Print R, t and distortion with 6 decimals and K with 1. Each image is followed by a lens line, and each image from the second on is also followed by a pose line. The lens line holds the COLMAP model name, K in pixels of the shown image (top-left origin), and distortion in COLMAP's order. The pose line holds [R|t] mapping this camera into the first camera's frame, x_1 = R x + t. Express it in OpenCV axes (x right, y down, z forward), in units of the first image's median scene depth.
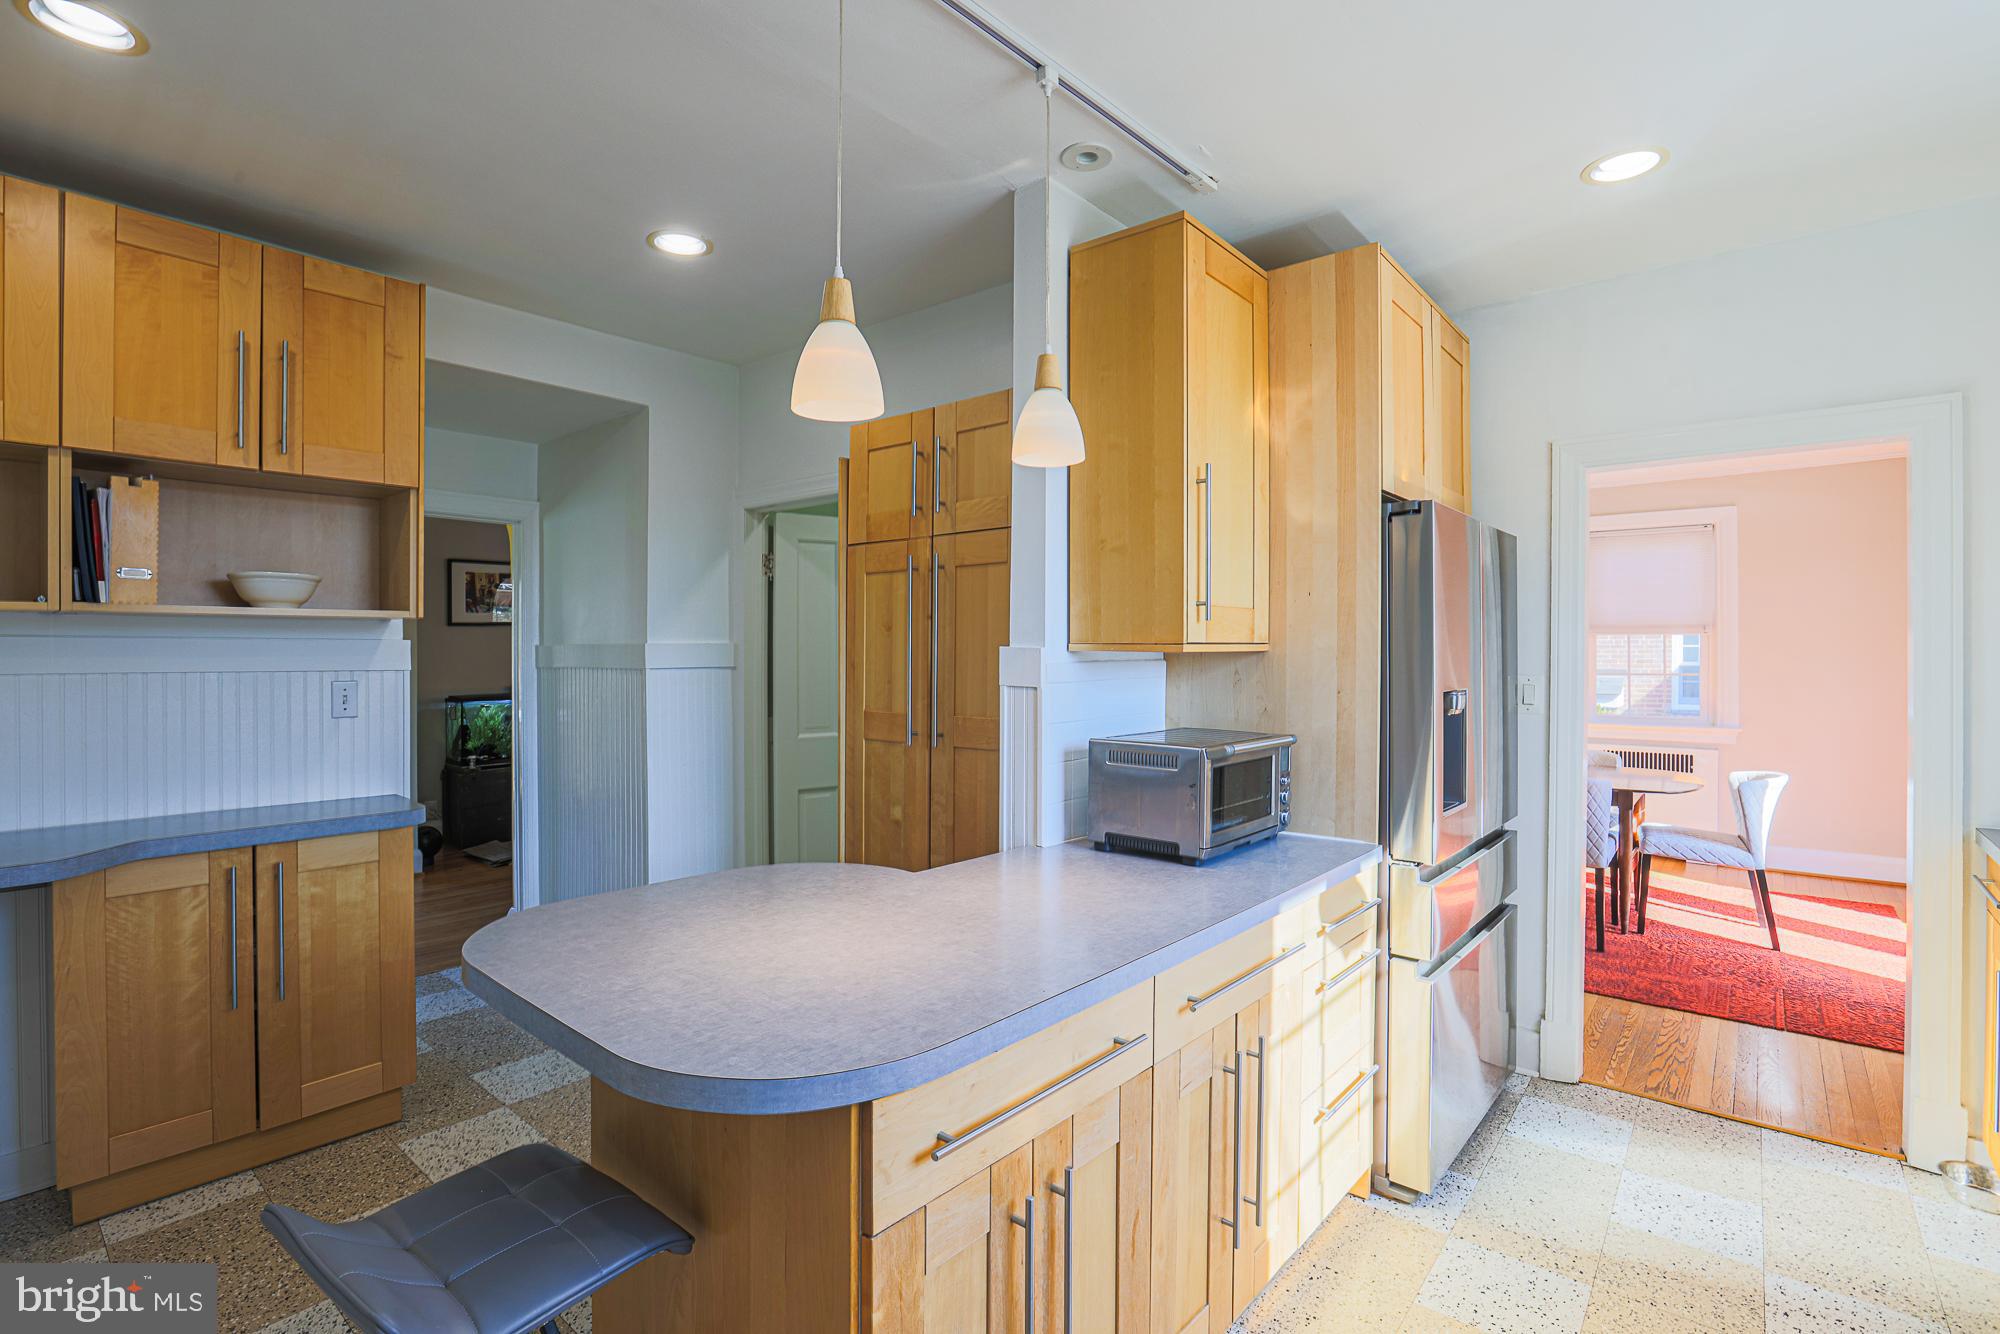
lens RADIAL K [[940.4, 0, 1008.2], [0, 940.4, 655.3], [0, 0, 1]] dist [-0.062993, 0.027680]
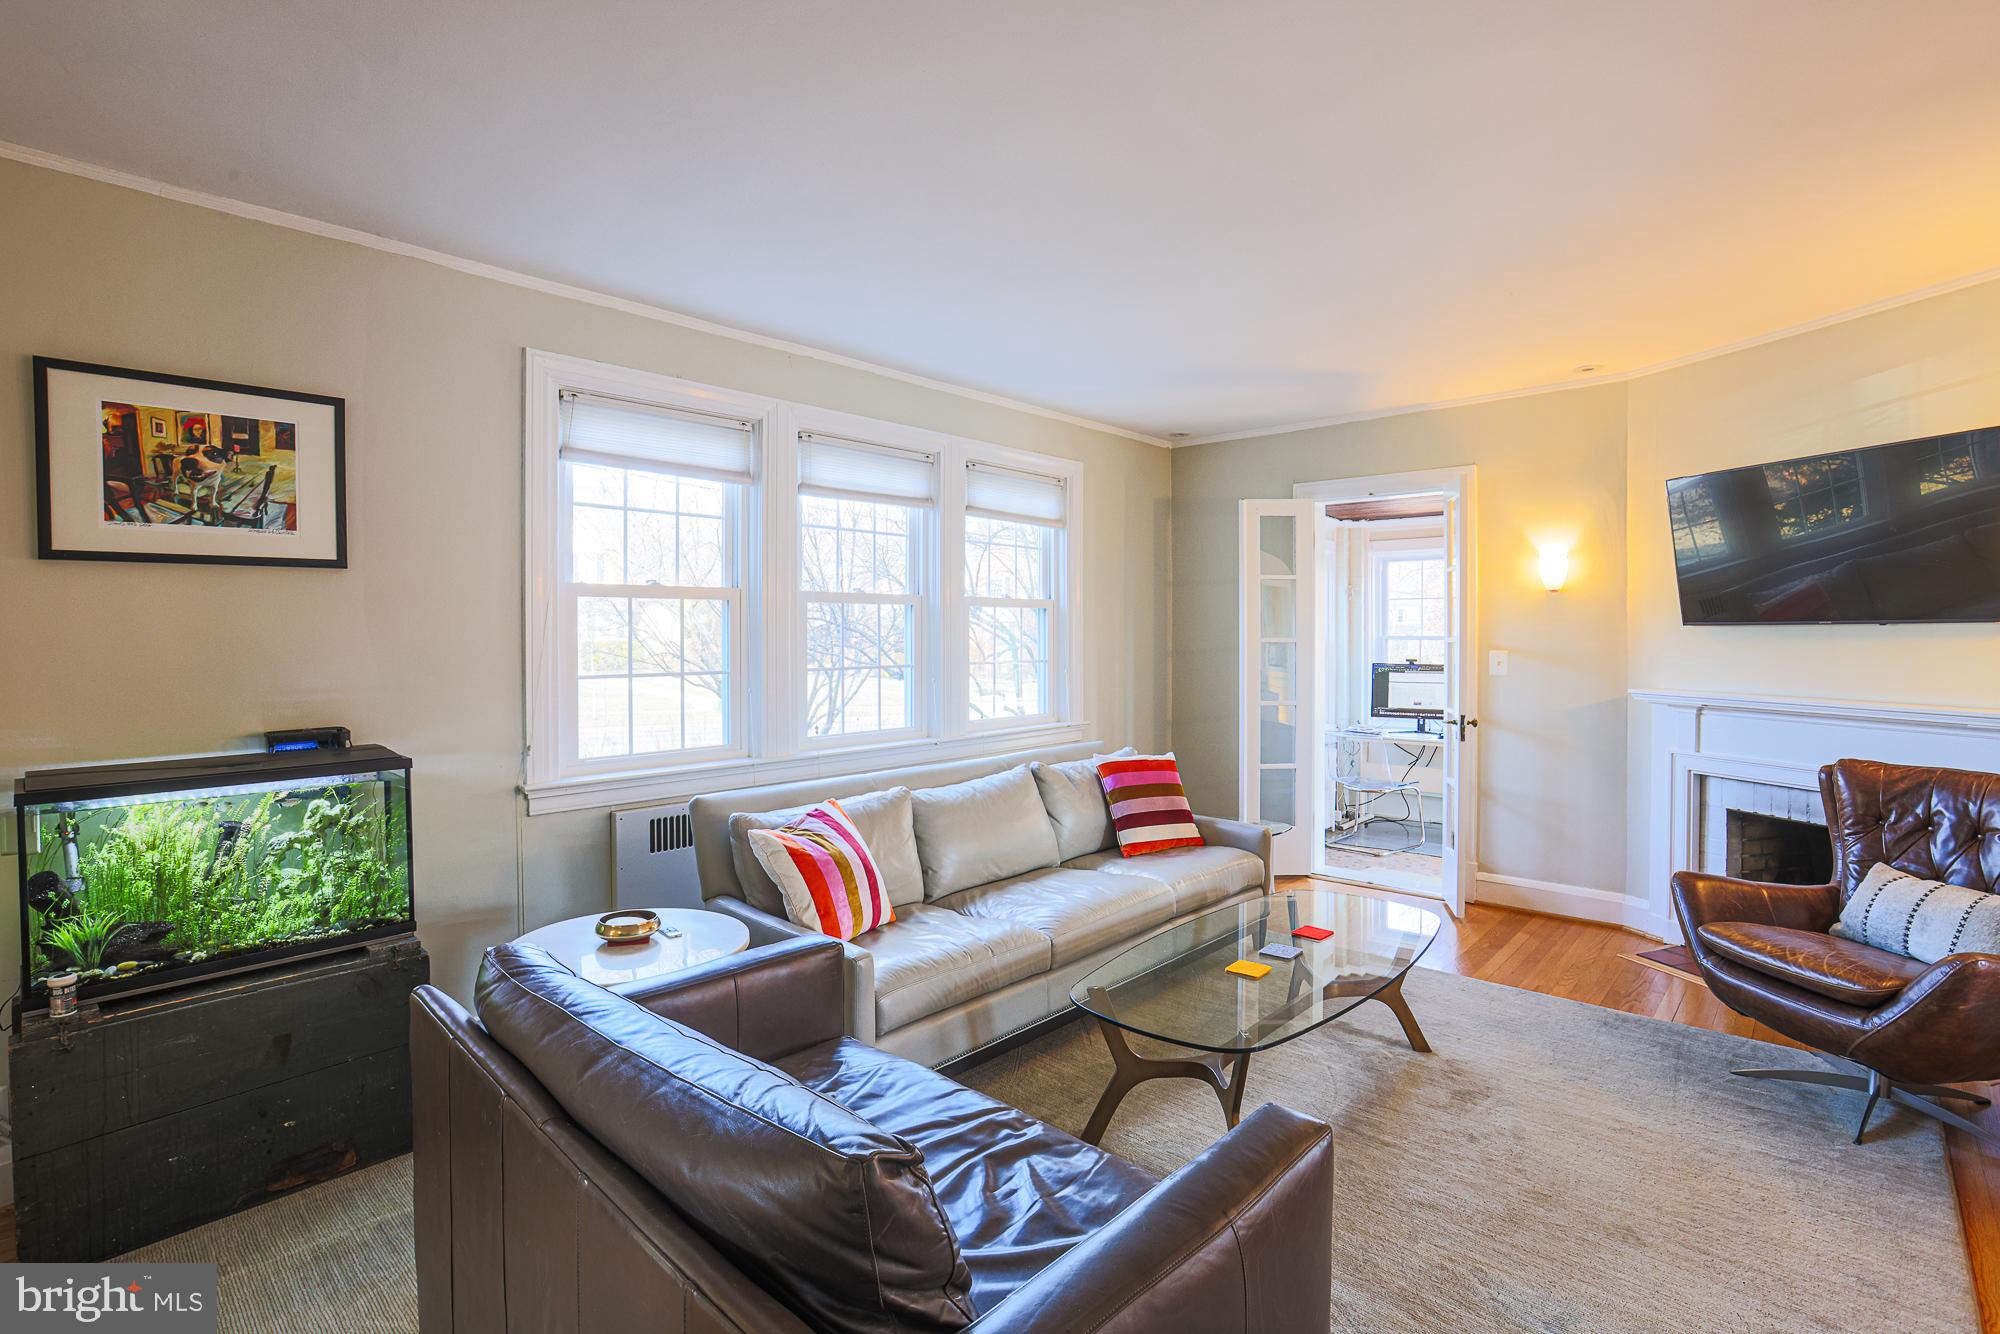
lens RADIAL K [[940.4, 0, 1008.2], [0, 940.4, 655.3], [0, 0, 1]] dist [-0.062993, 0.027680]
pose [[0.999337, -0.002964, -0.036295, -0.244267], [0.003704, 0.999787, 0.020317, -0.002460], [0.036227, -0.020438, 0.999135, 0.681123]]
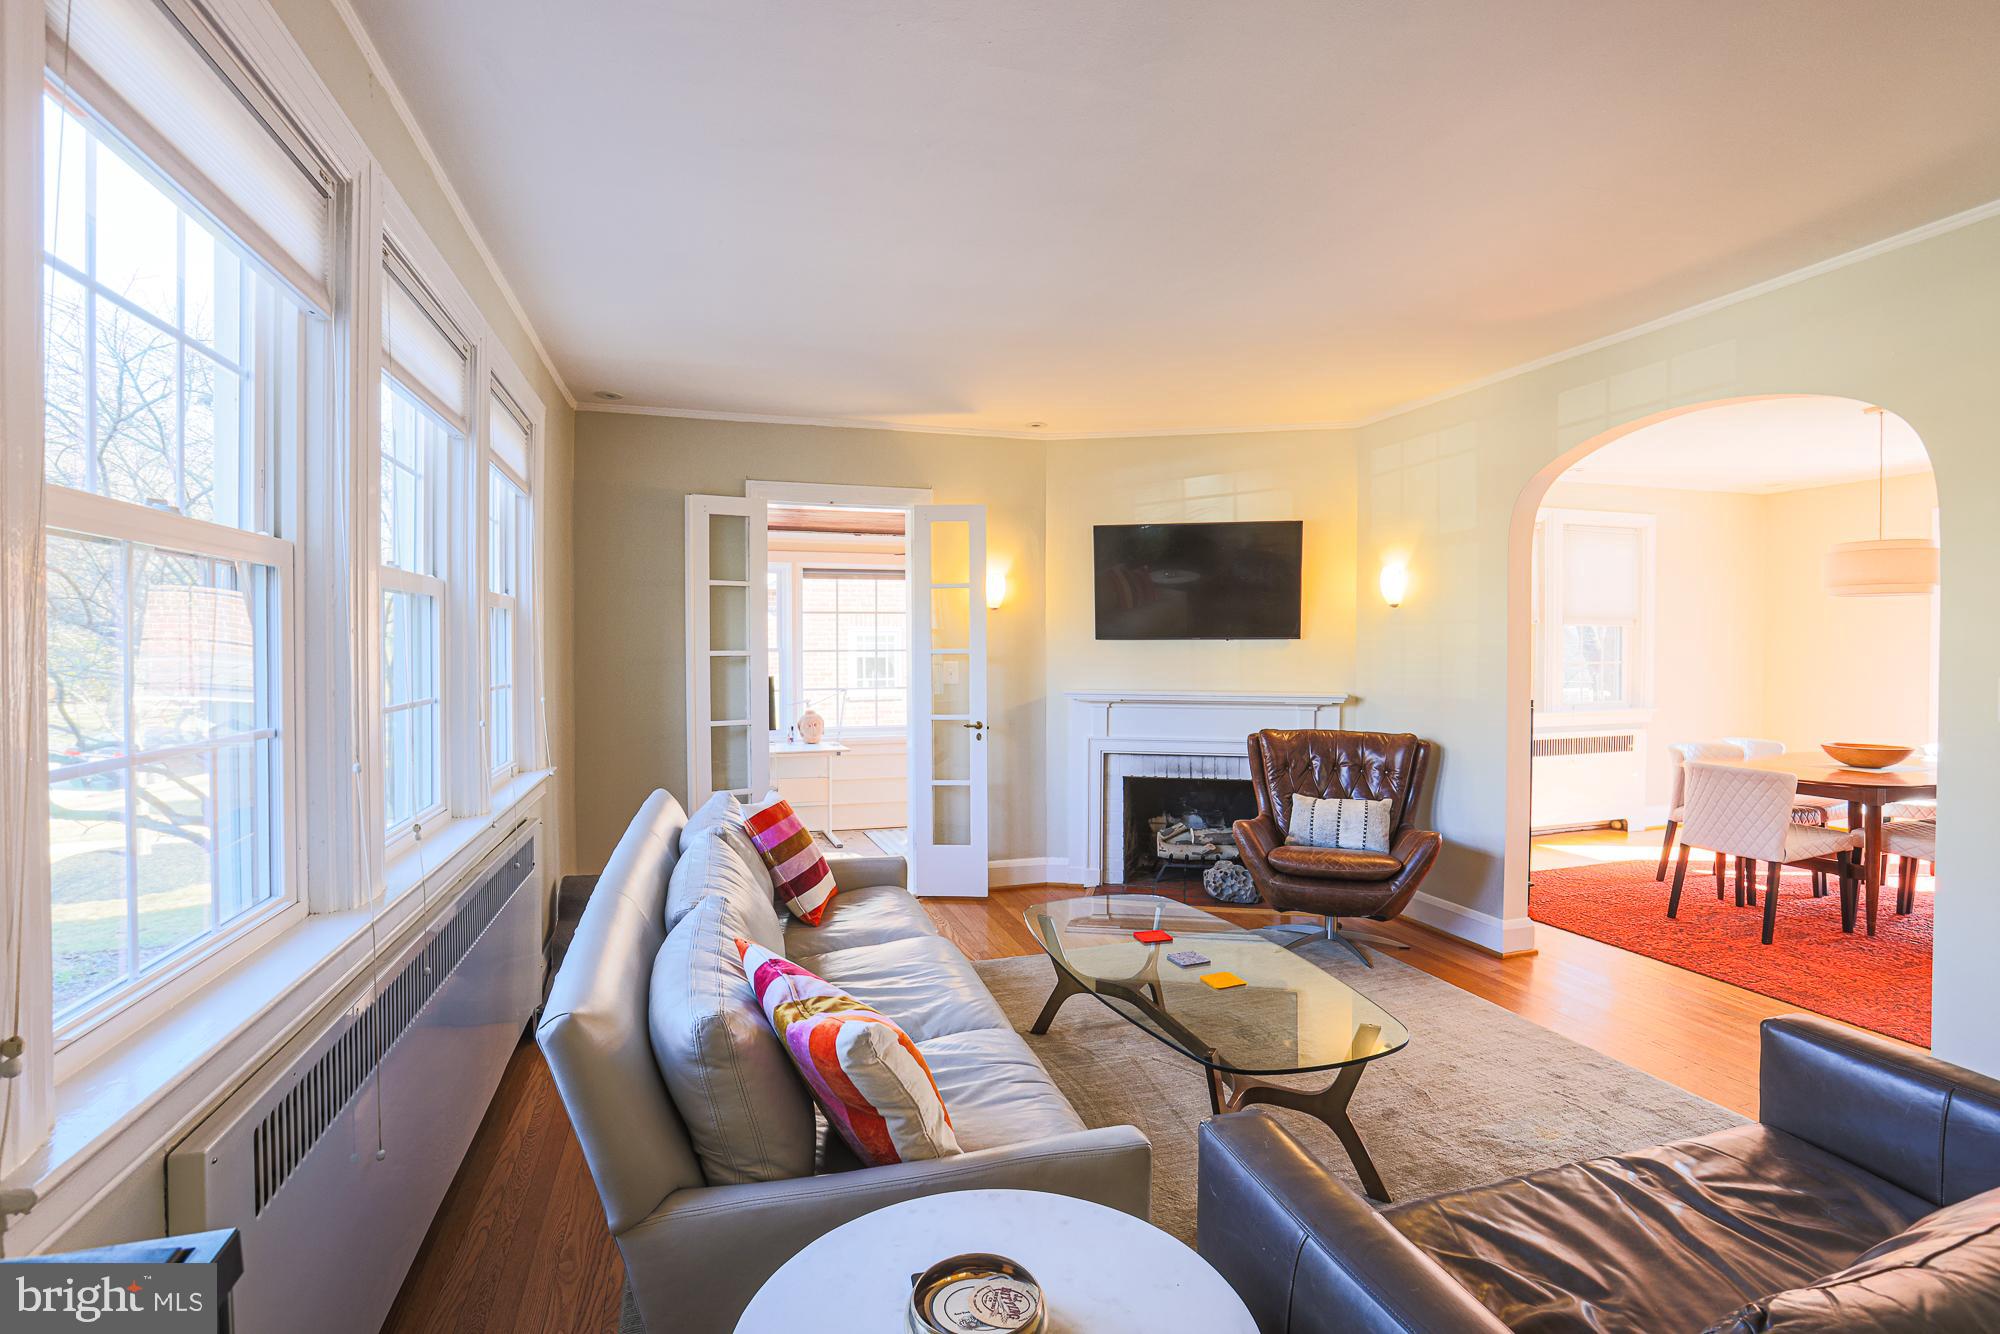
lens RADIAL K [[926.5, 0, 996.3], [0, 926.5, 656.5], [0, 0, 1]] dist [-0.059978, 0.031414]
pose [[0.534946, -0.014205, 0.844767, -0.512042], [0.005447, 0.999896, 0.013364, -0.004321], [-0.844869, -0.002548, 0.534967, 0.929591]]
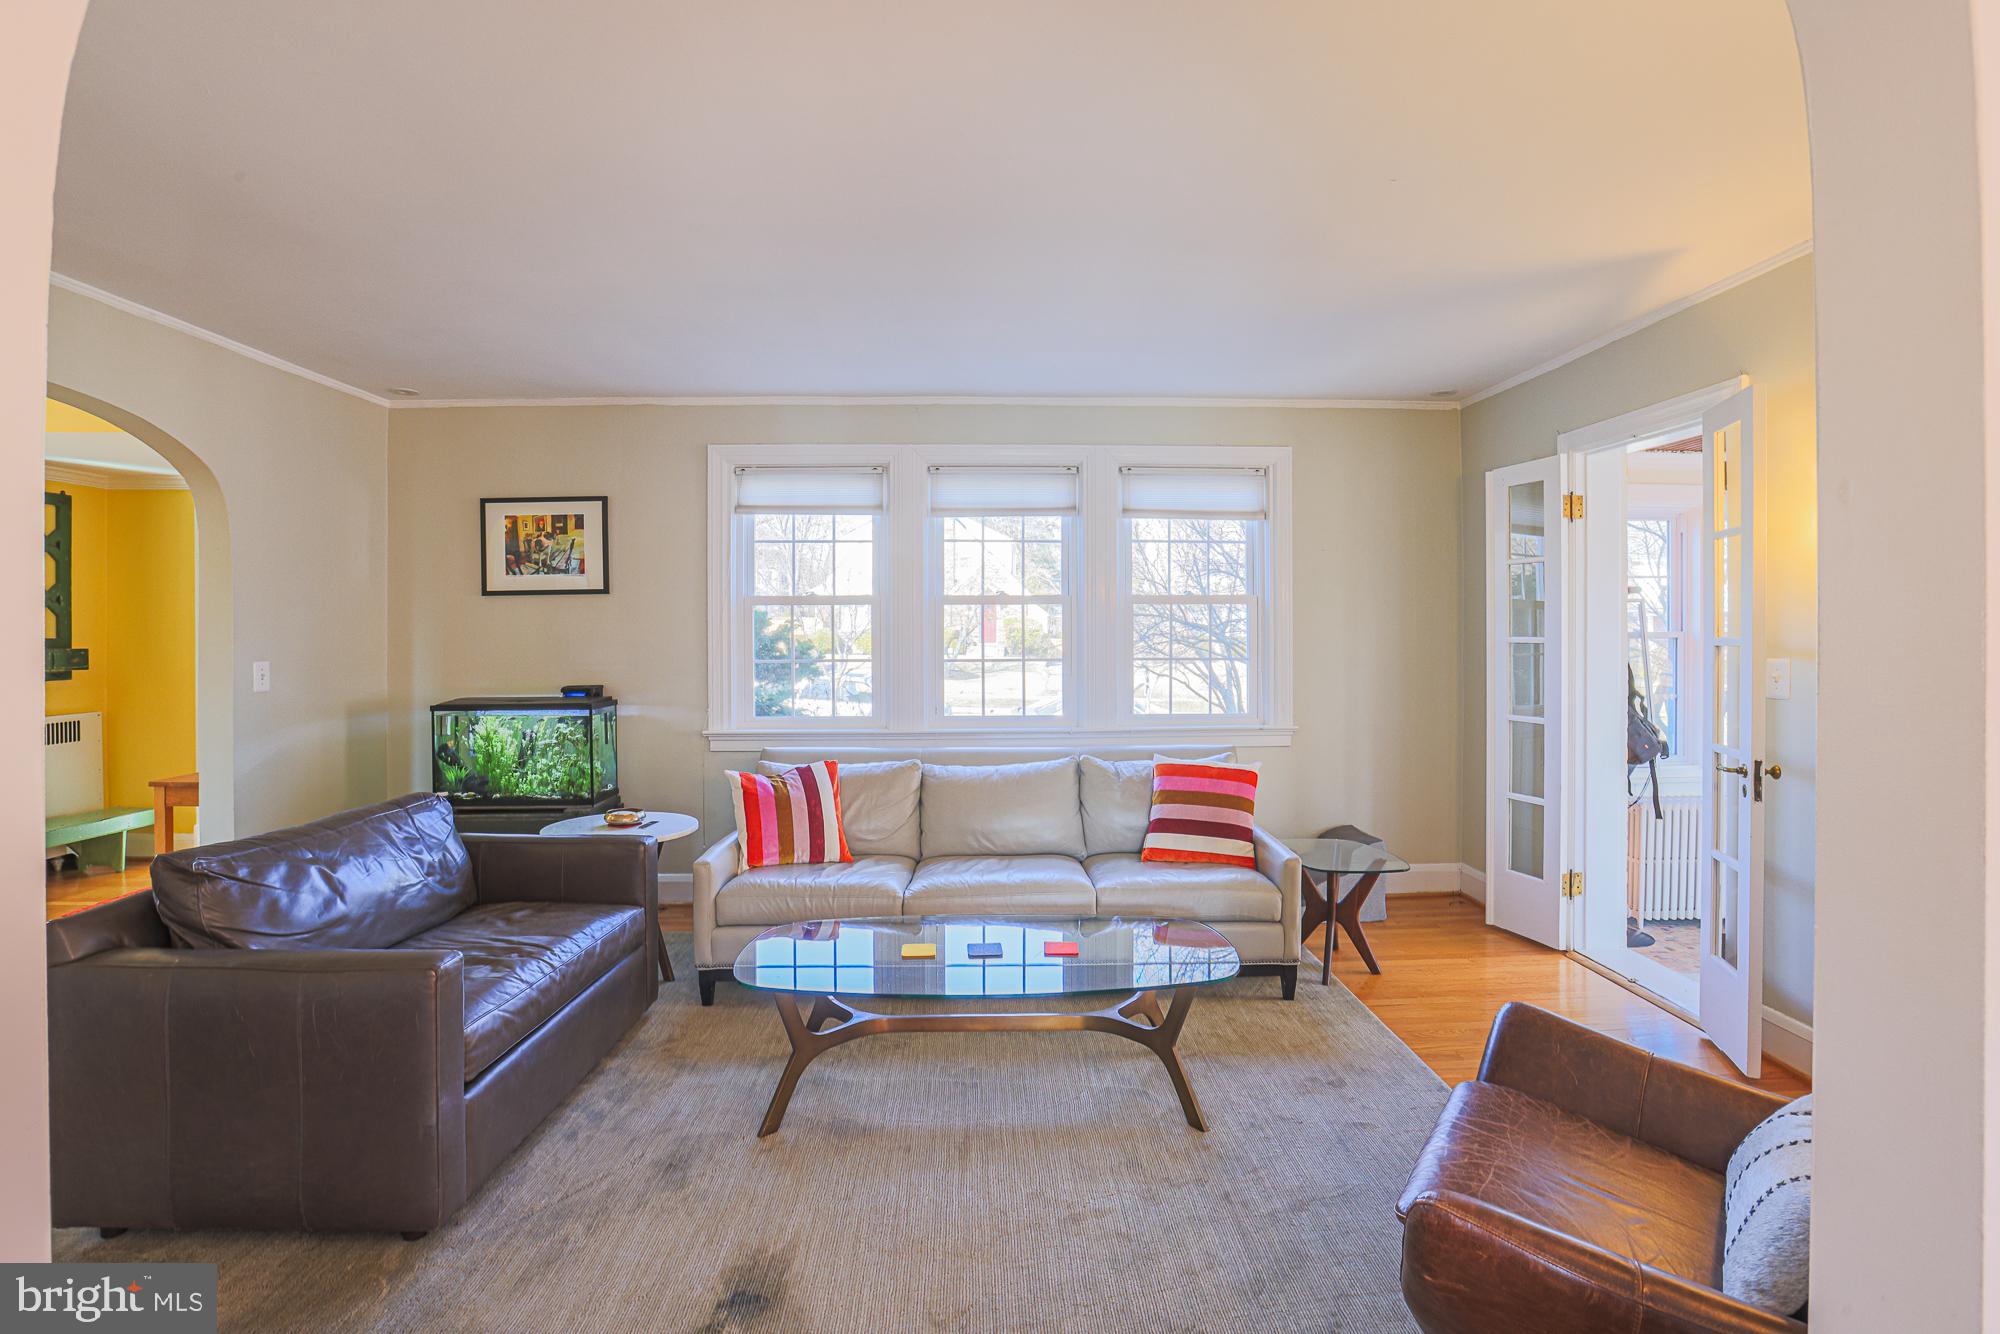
lens RADIAL K [[949.4, 0, 1029.4], [0, 949.4, 636.3], [0, 0, 1]] dist [-0.053317, 0.035033]
pose [[0.668116, 0.001832, -0.744055, 0.185116], [0.000666, 0.999995, 0.003060, -0.003316], [0.744057, -0.002540, 0.668112, 0.830799]]
